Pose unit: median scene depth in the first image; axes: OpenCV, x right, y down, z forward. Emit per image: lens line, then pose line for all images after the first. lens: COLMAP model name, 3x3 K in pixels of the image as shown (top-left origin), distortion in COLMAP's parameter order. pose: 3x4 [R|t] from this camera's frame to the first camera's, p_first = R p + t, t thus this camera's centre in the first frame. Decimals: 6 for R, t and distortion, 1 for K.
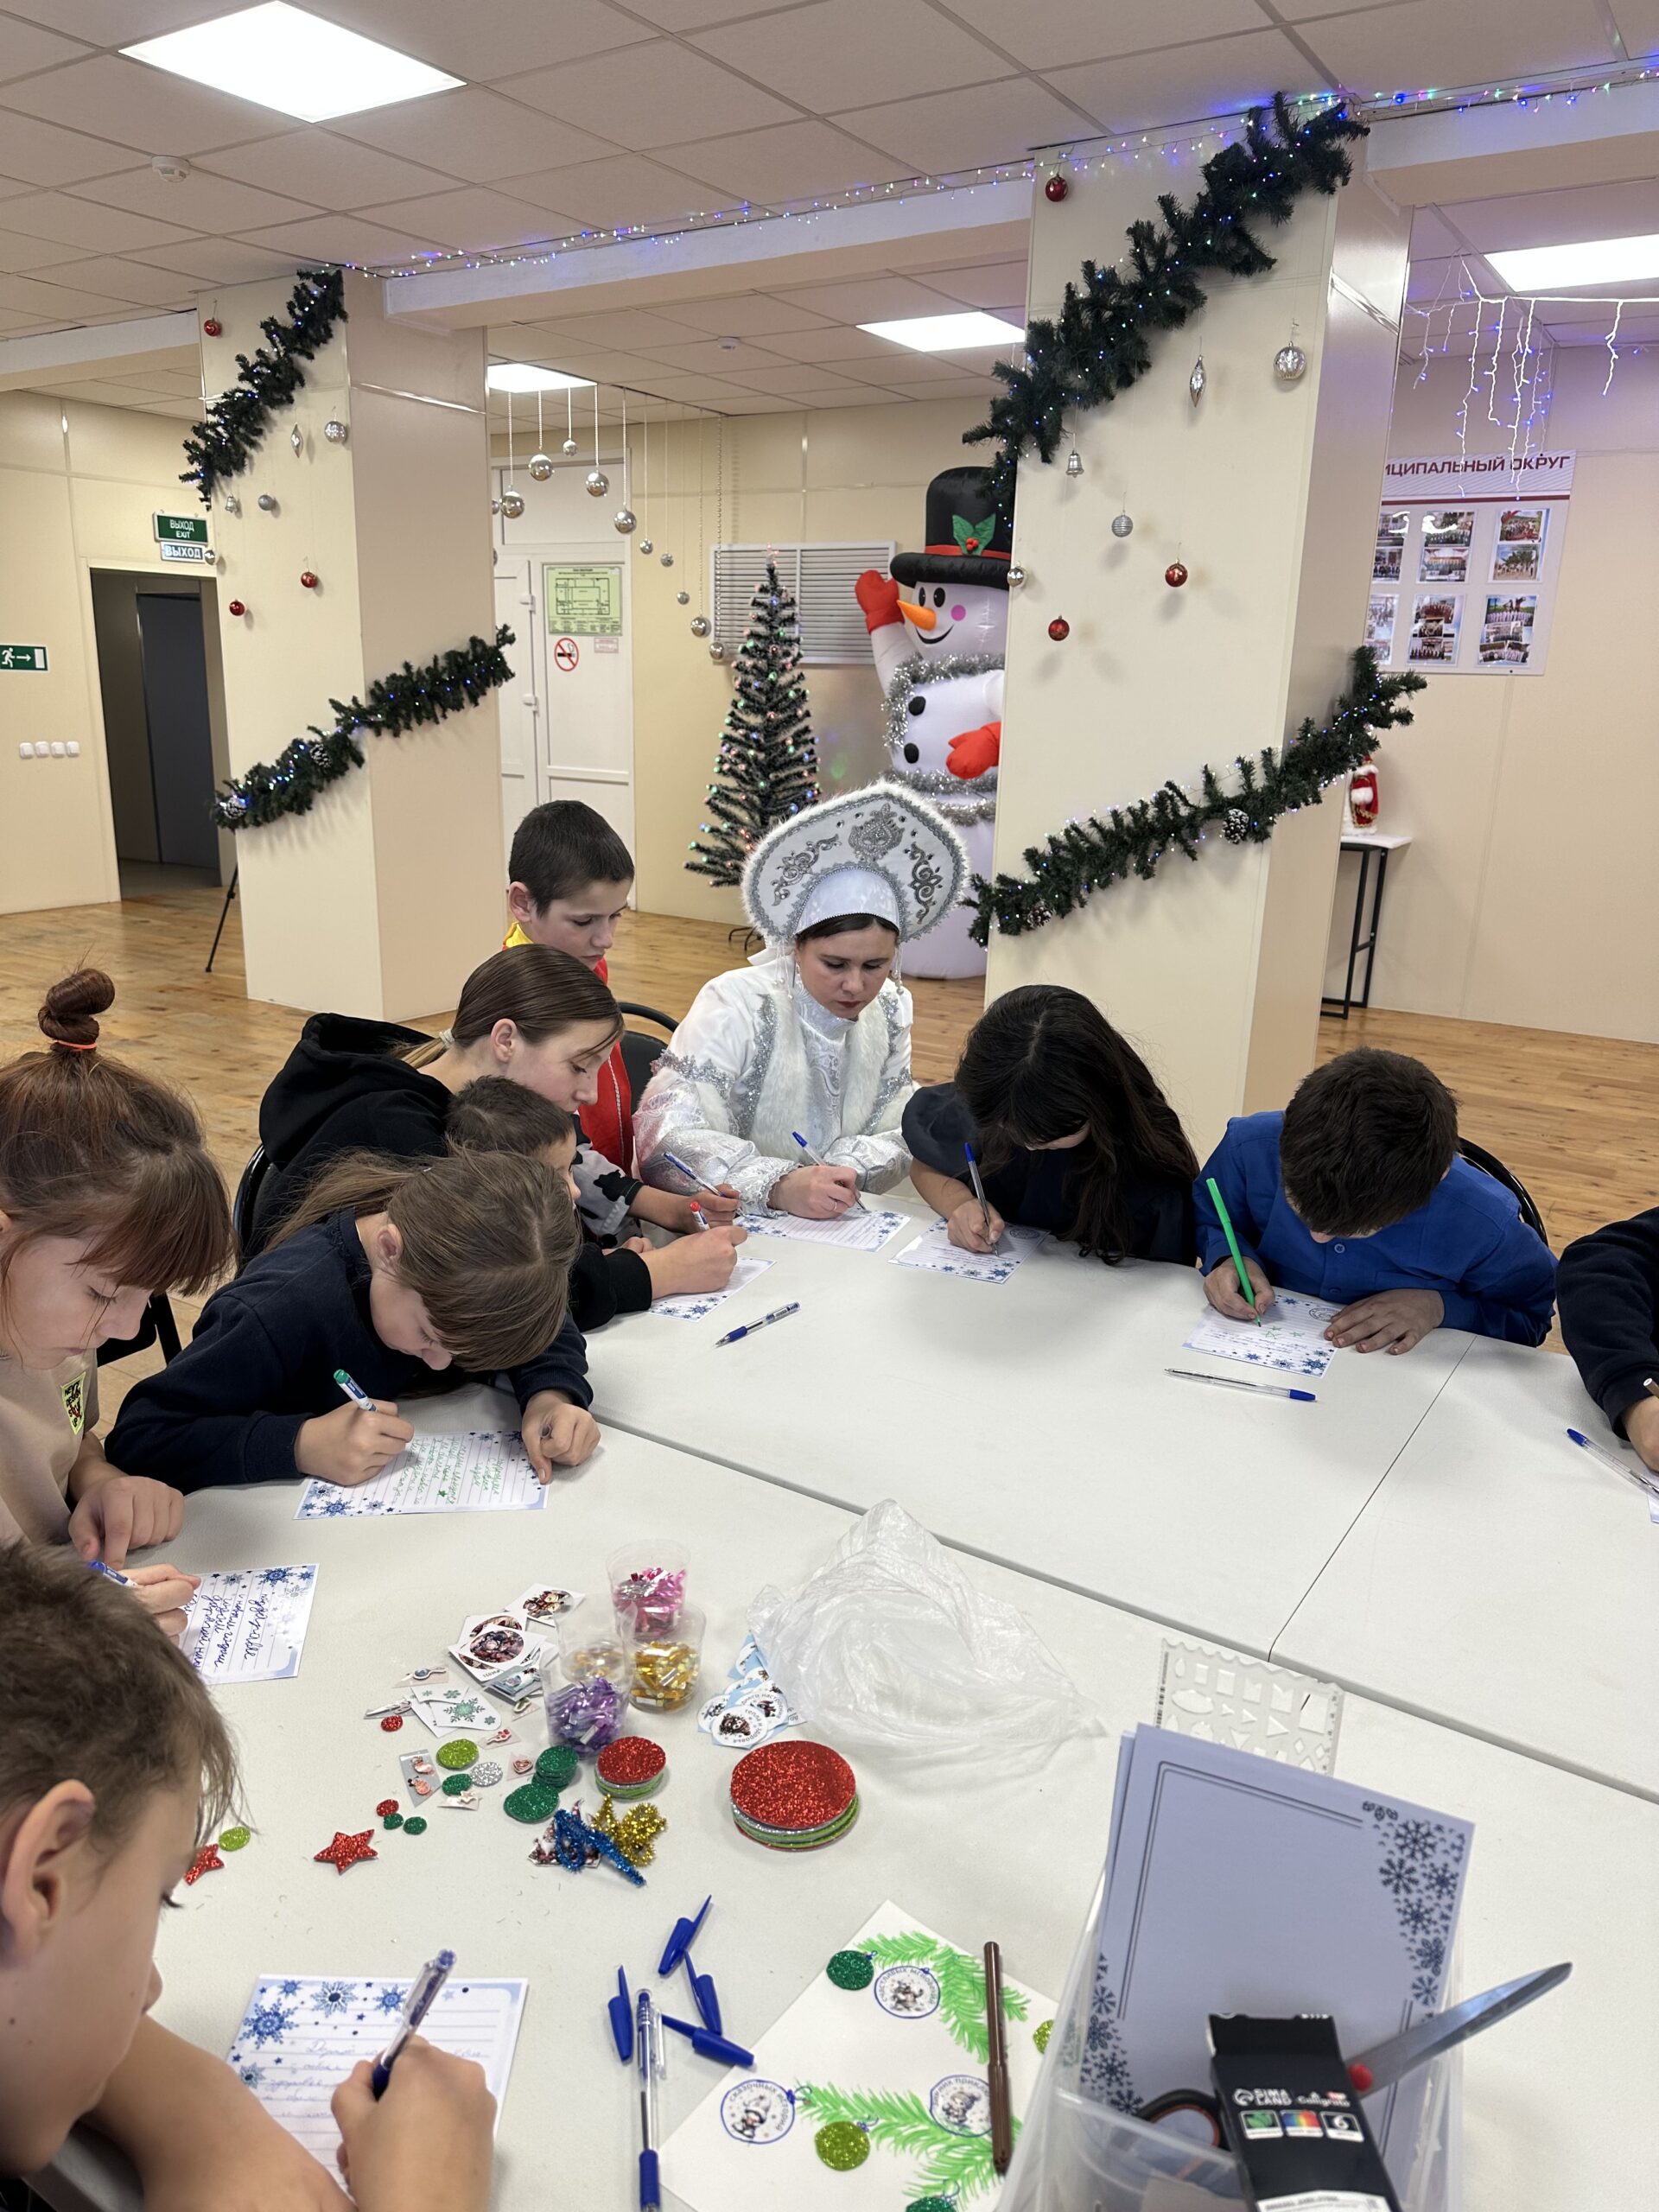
lens RADIAL K [[1642.1, 0, 829.5], [0, 1642.1, 1106.0], [0, 0, 1]] dist [0.008396, -0.010320]
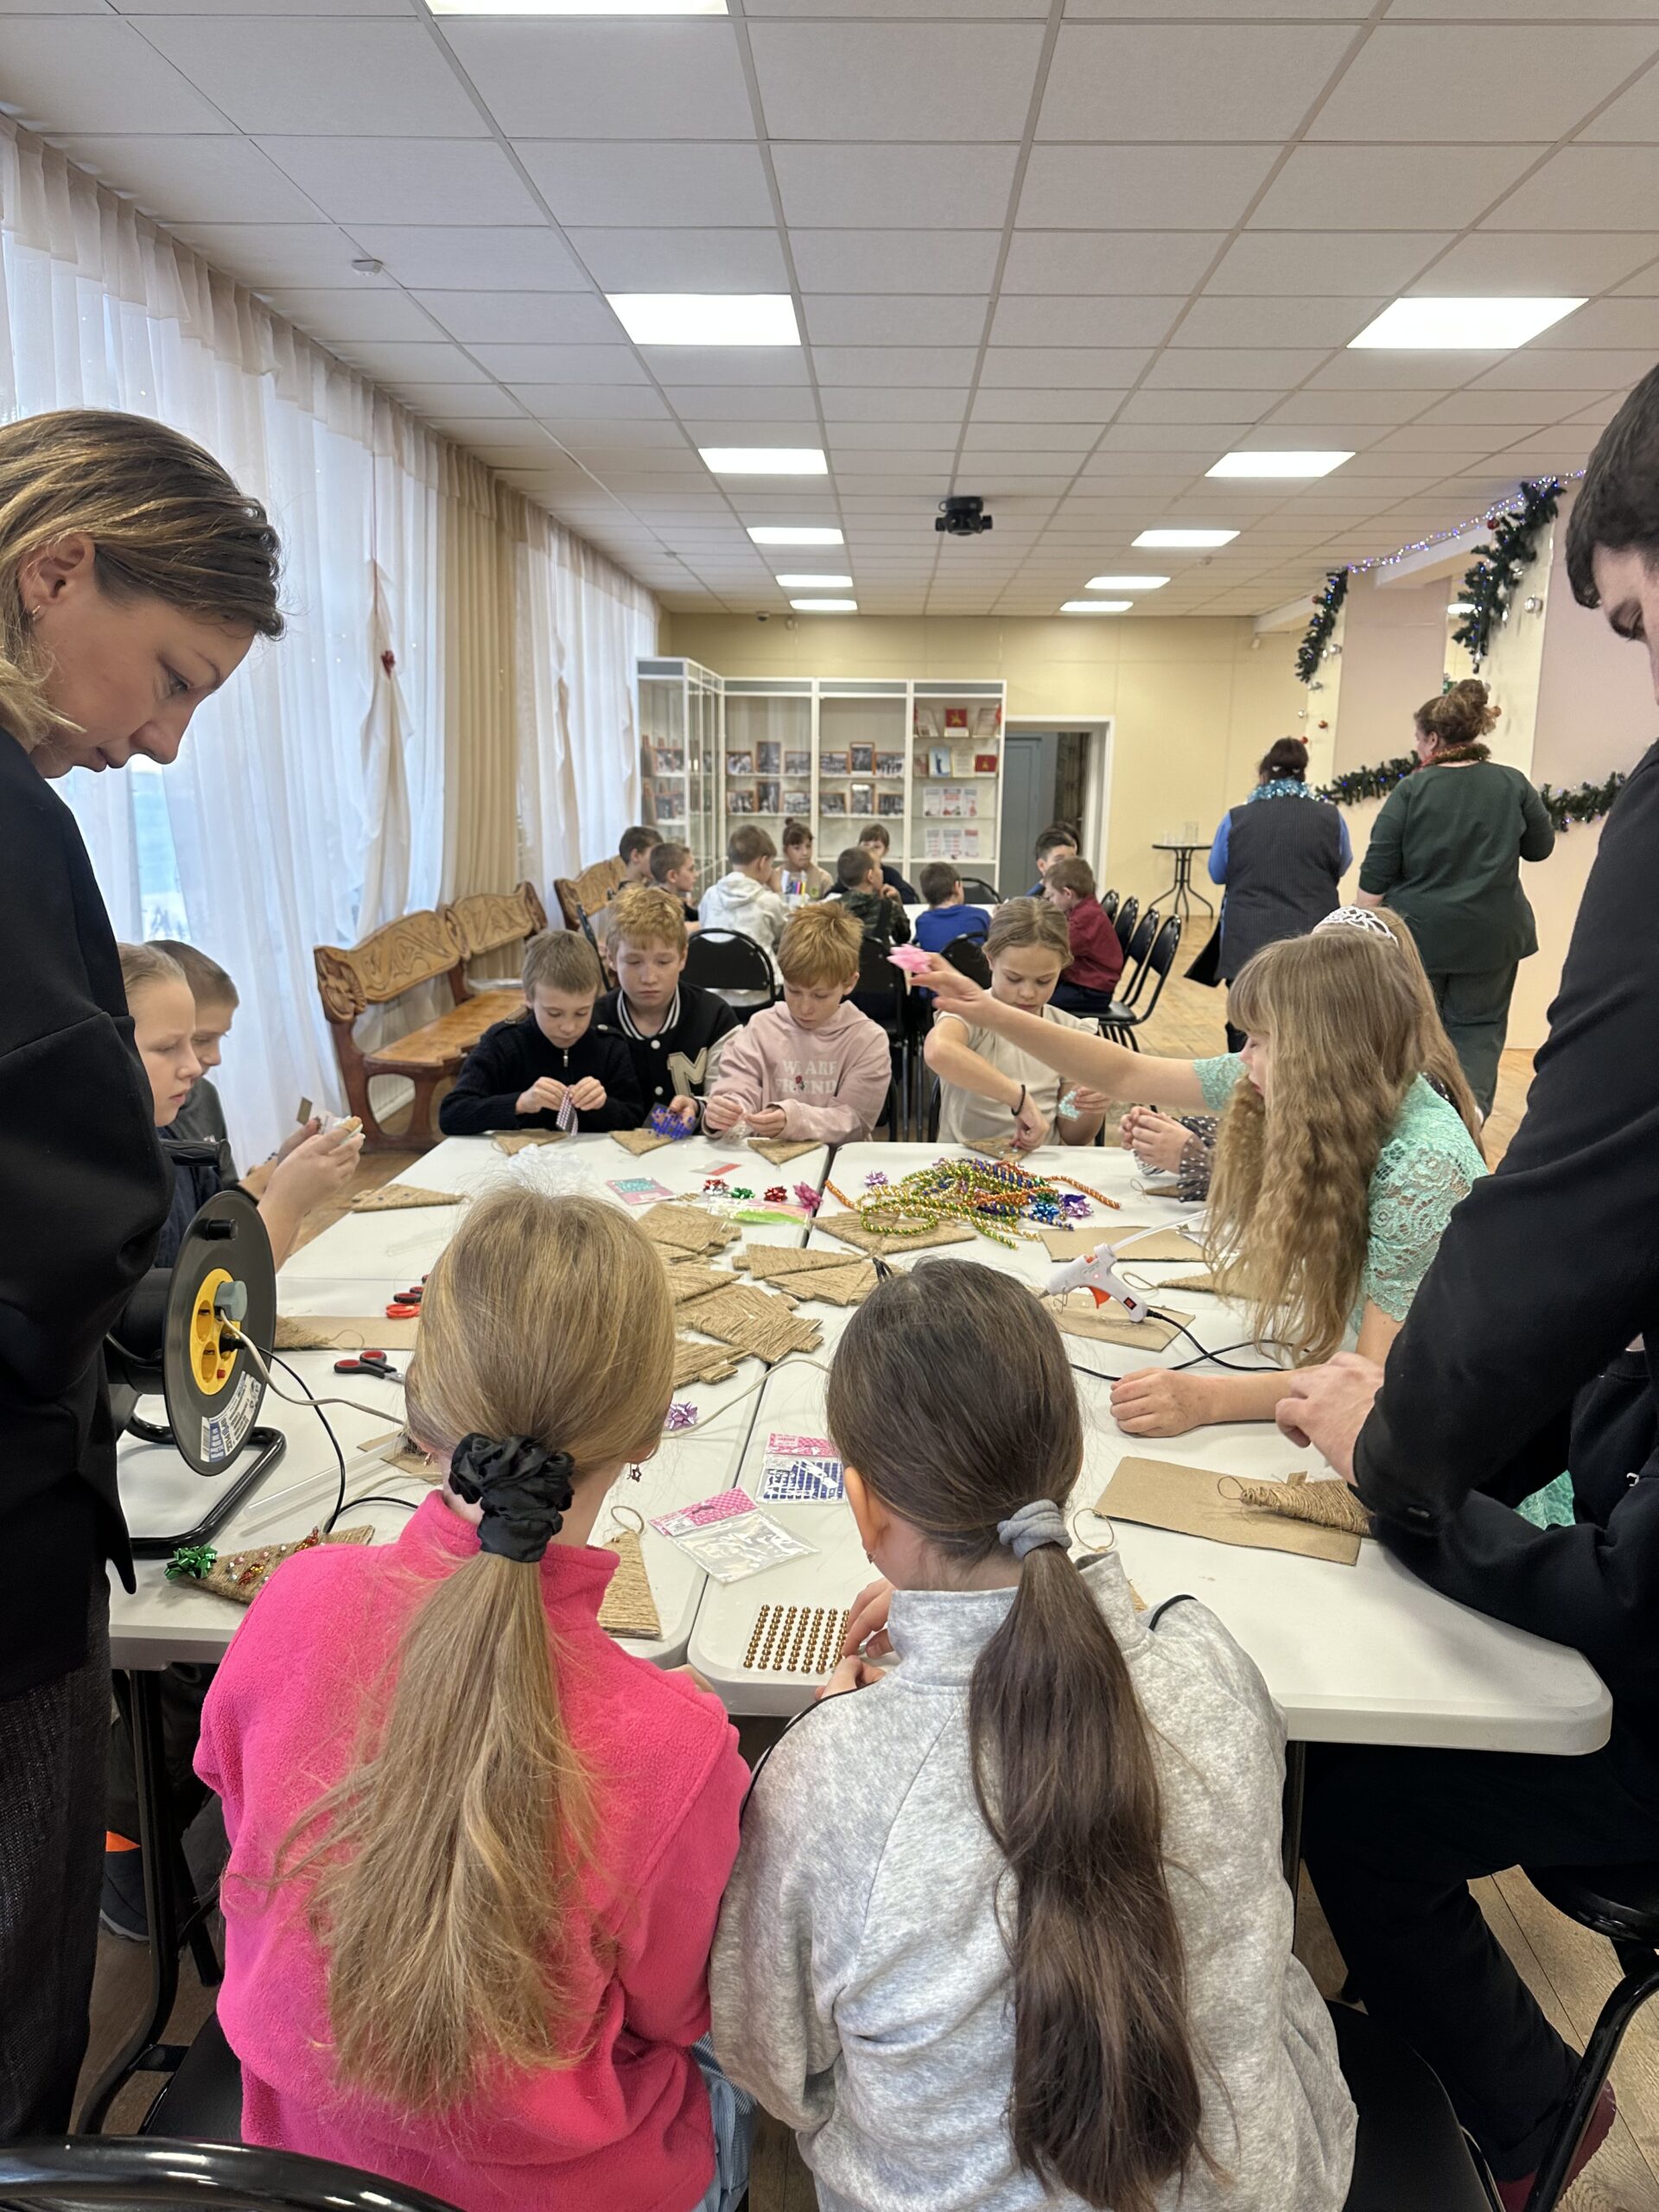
lens RADIAL K [[1642.1, 0, 829.5], [0, 1642.1, 1106.0], [0, 0, 1]] dist [0.008396, -0.010320]
pose [[0.541127, 0.135165, -0.830007, 1.031785], [-0.197035, 0.979903, 0.031117, 0.169602], [0.817532, 0.146702, 0.556884, -0.475235]]
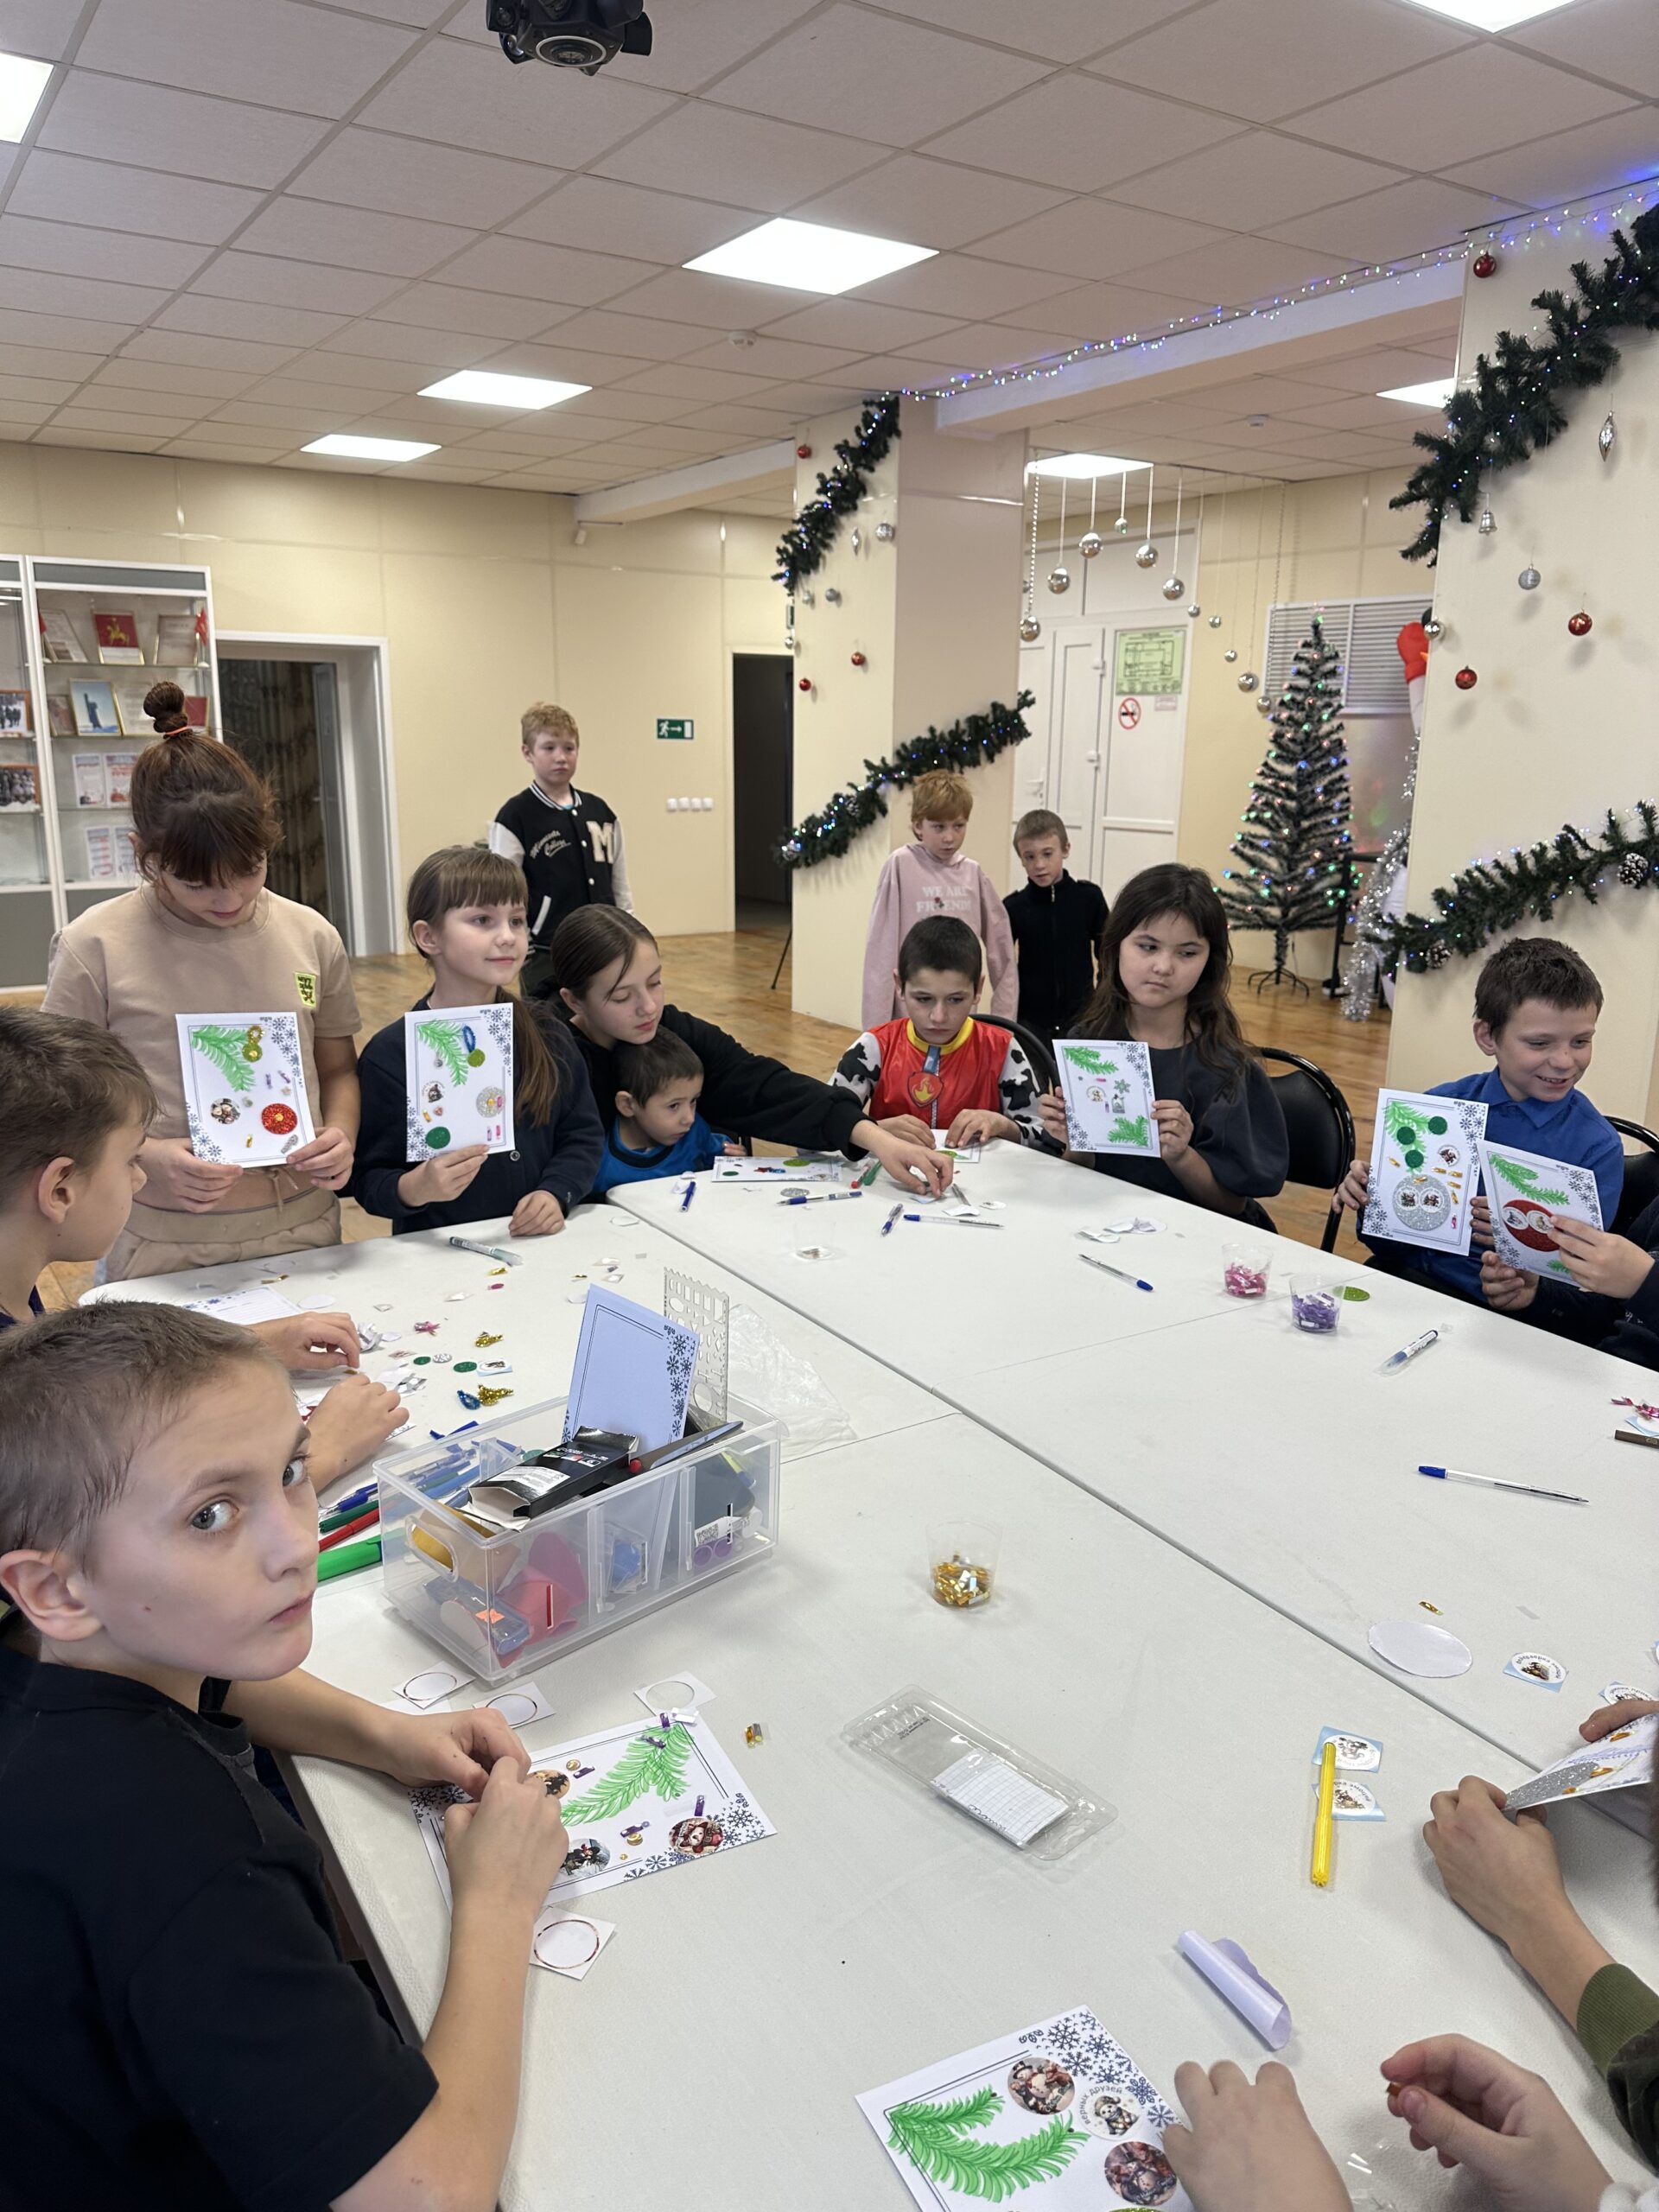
lens RADIAL K [[1642.1, 0, 829.5], [0, 1642.1, 1106.0], [0, 0, 1]] dist [0.008396, -0.010320]
pose [[0.921714, 0.063518, -0.382634, 0.132508], [-0.075932, 0.996961, -0.017414, 0.020454], [0.380365, 0.045105, 0.923736, -0.076359]]
